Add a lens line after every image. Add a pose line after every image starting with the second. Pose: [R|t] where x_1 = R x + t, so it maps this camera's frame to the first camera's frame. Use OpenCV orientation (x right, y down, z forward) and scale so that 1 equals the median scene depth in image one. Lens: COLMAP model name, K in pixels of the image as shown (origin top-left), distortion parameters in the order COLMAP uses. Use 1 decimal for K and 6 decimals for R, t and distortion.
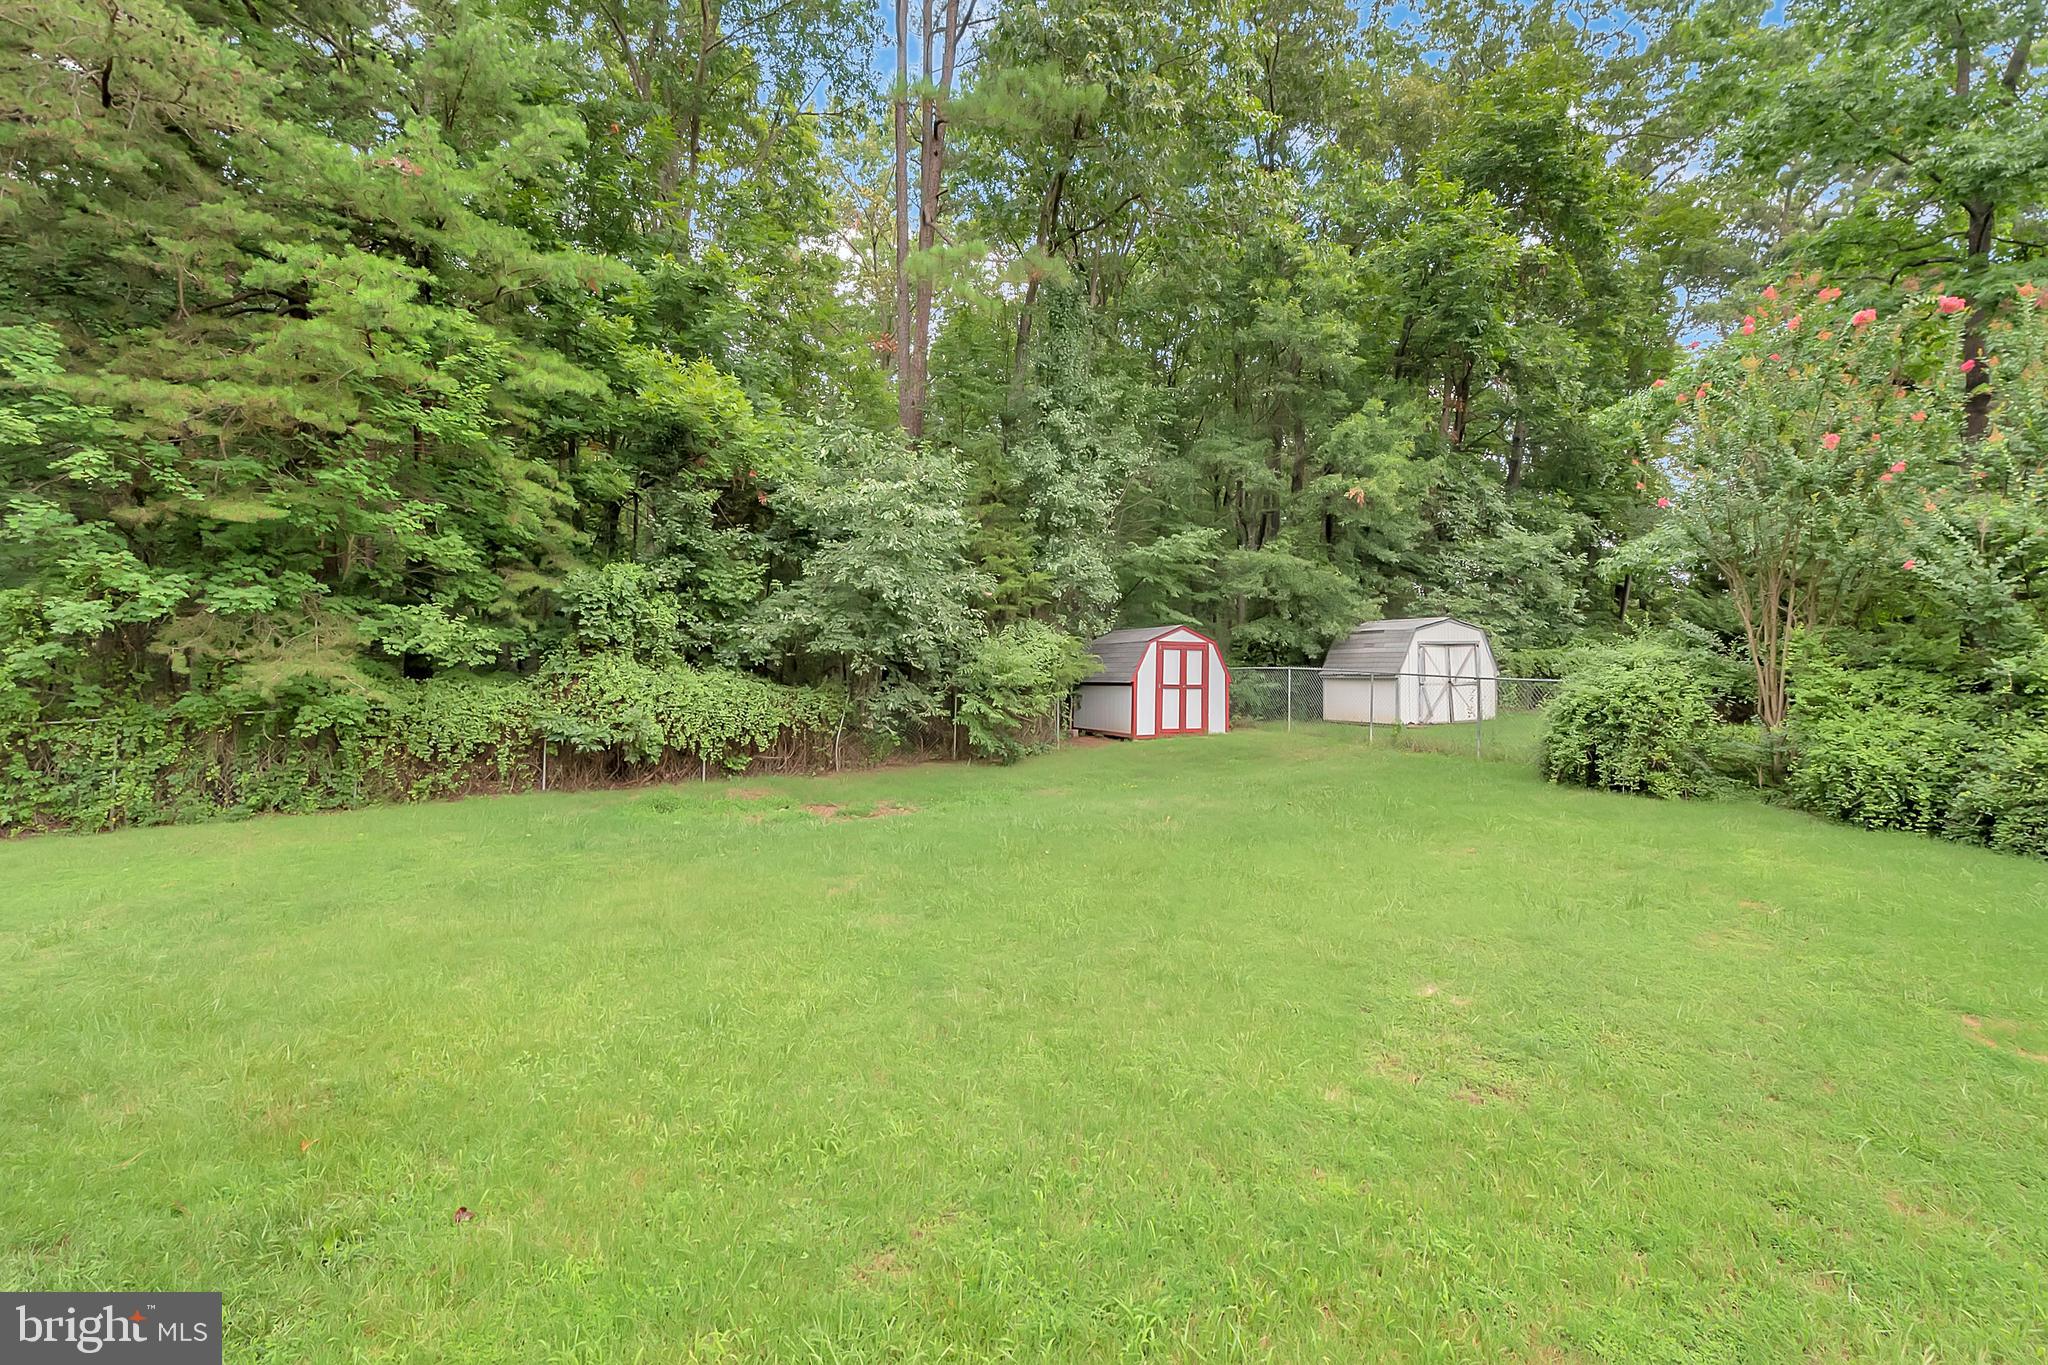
lens RADIAL K [[905.7, 0, 1019.8], [0, 905.7, 646.5], [0, 0, 1]] dist [0.013220, -0.004595]
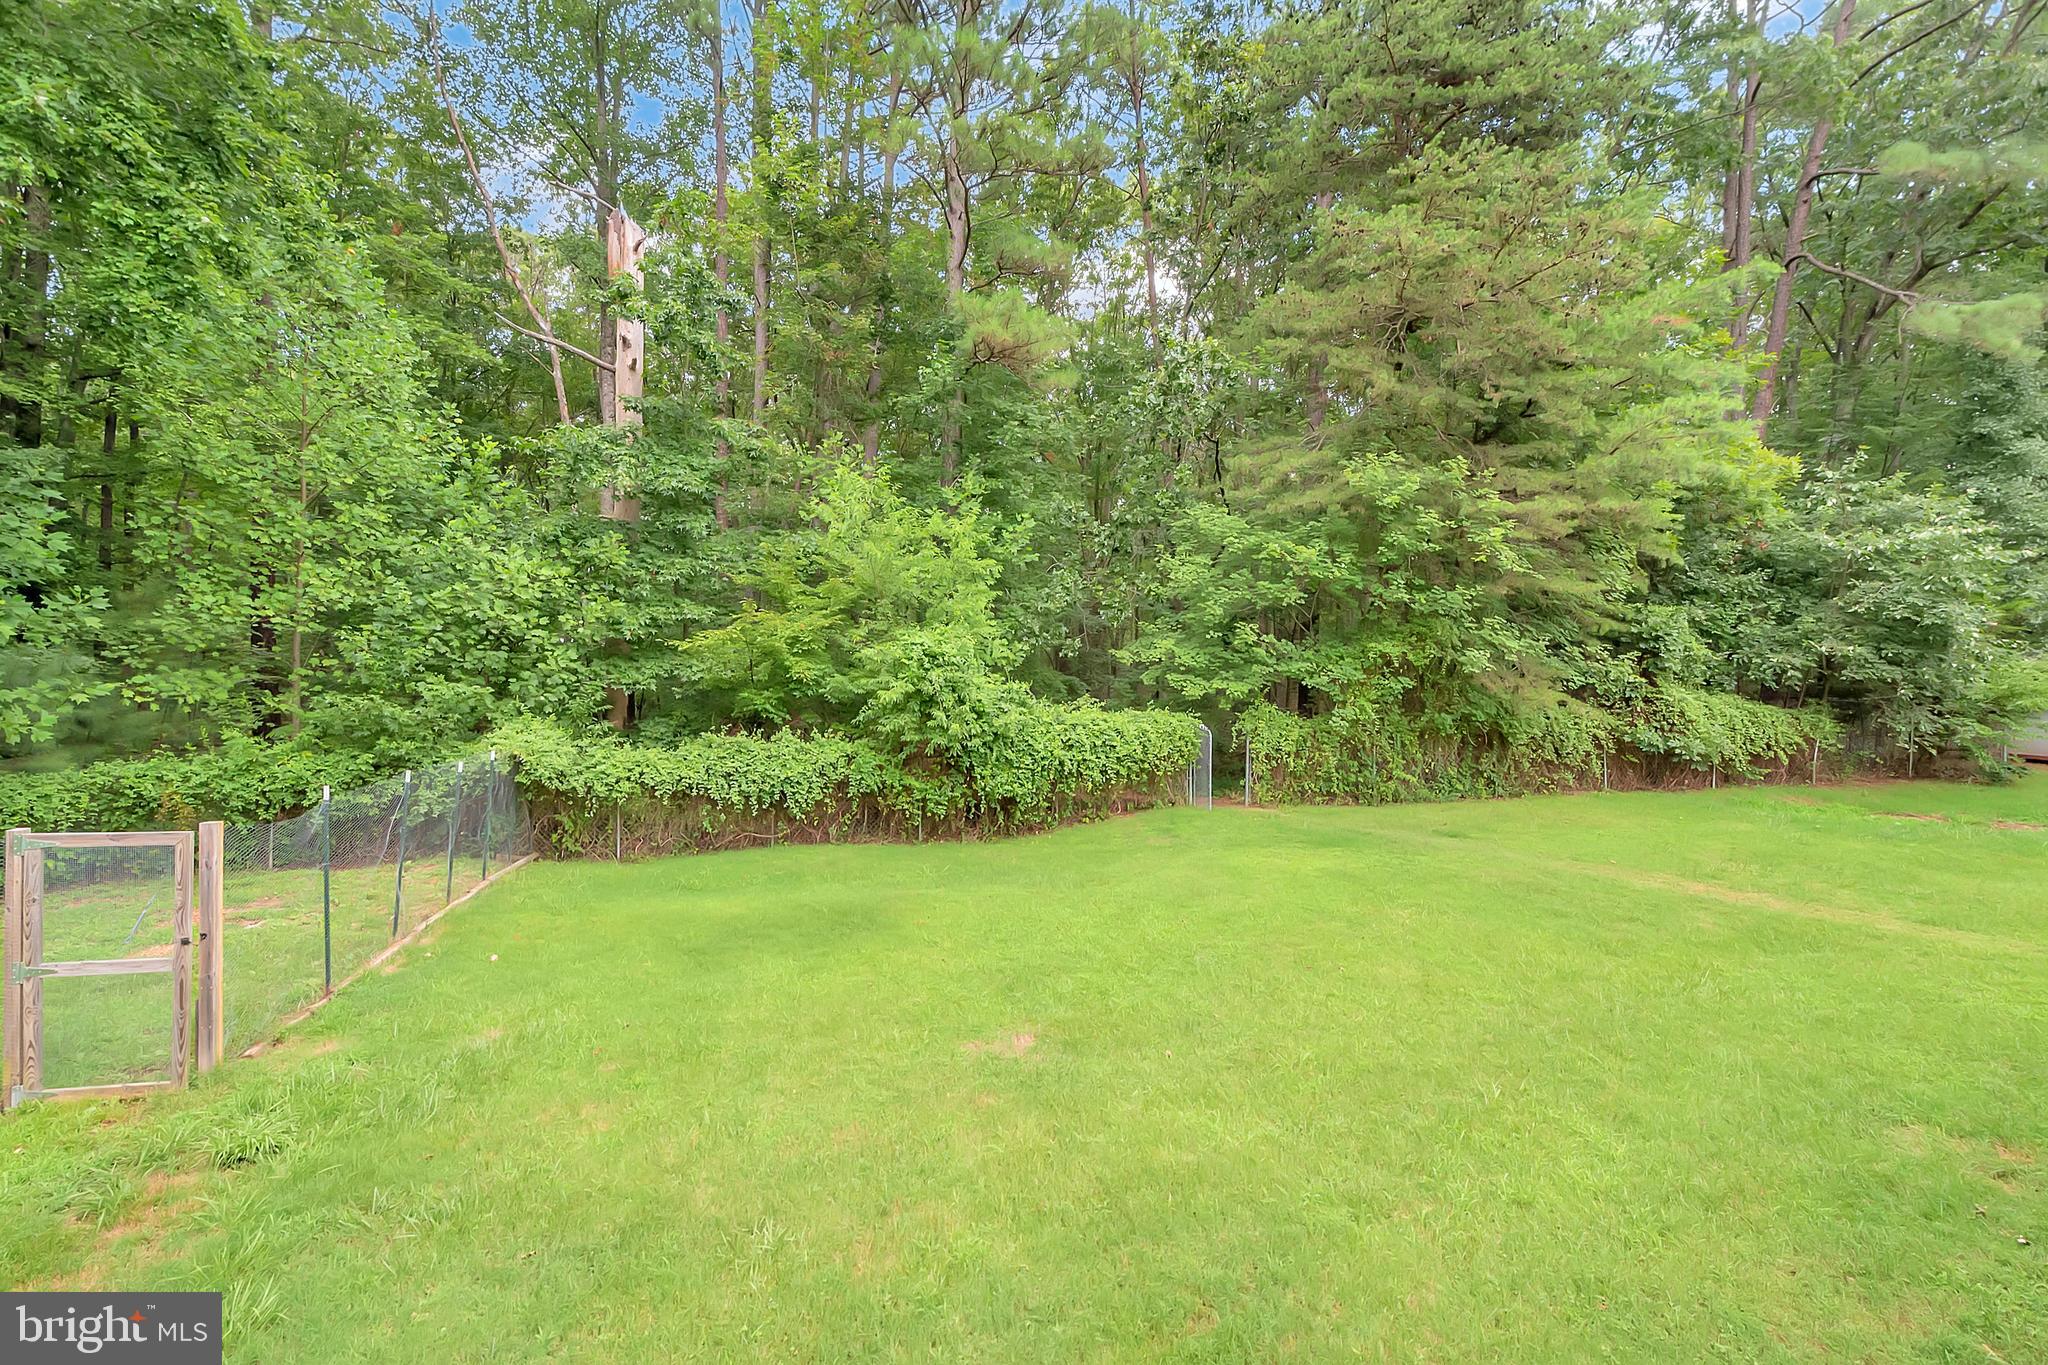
lens RADIAL K [[905.7, 0, 994.0], [0, 905.7, 693.5], [0, 0, 1]] dist [0.013220, -0.004595]
pose [[0.934669, 0.005742, -0.355472, -0.842200], [0.007585, 0.999320, 0.036087, -0.026830], [0.355437, -0.036426, 0.933990, -0.468937]]
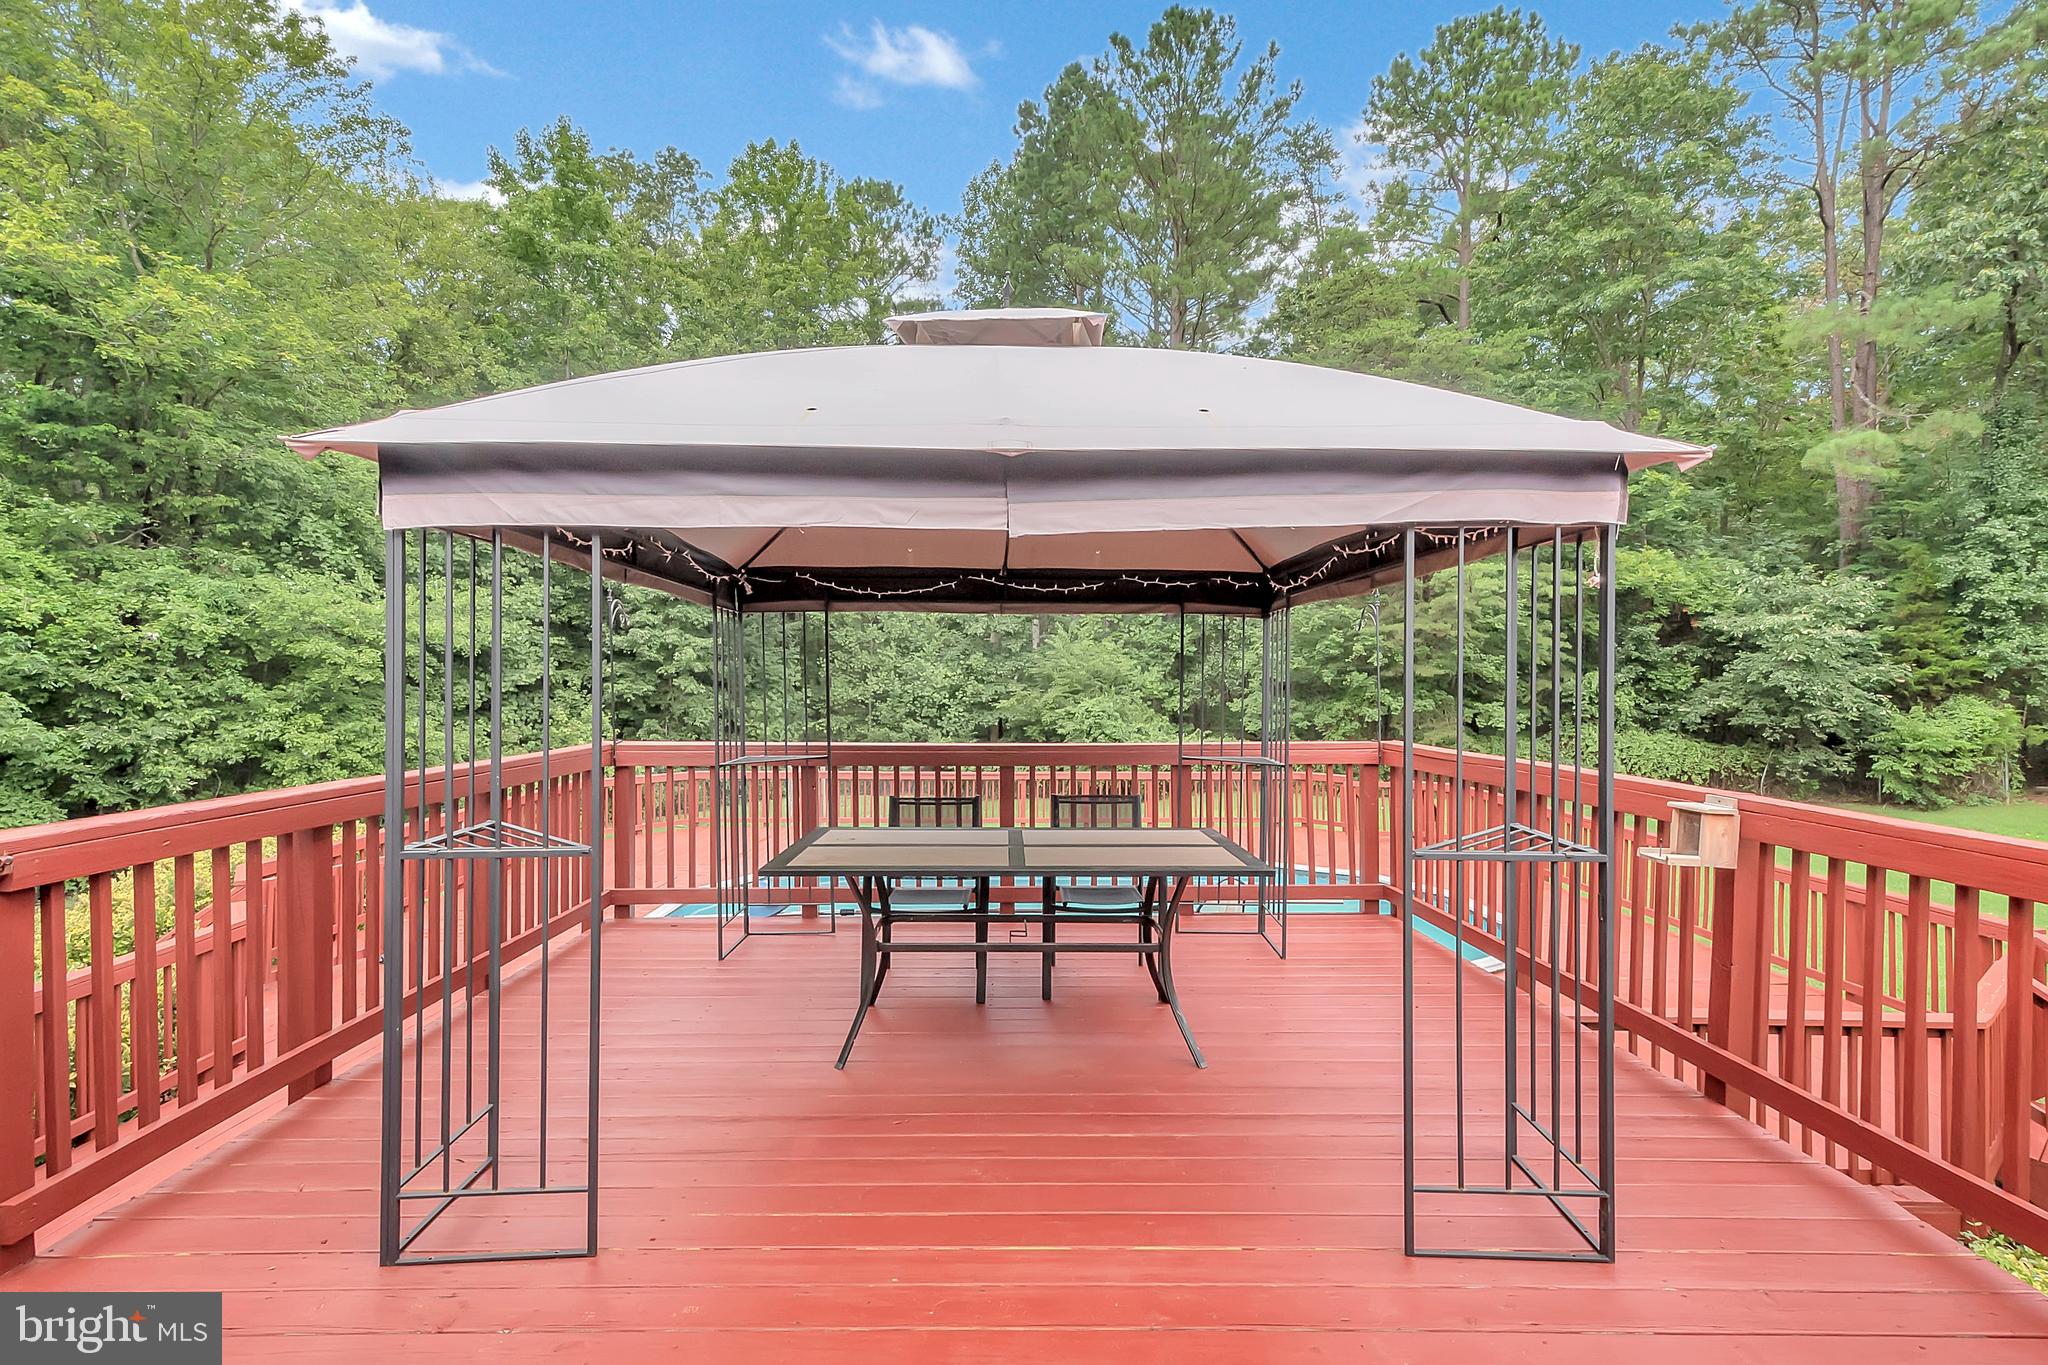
lens RADIAL K [[905.7, 0, 1008.4], [0, 905.7, 690.5], [0, 0, 1]] dist [0.013220, -0.004595]
pose [[0.578290, -0.010264, -0.815766, 0.329091], [0.031565, 0.999454, 0.009801, -0.107165], [0.815220, -0.031418, 0.578298, -0.919315]]
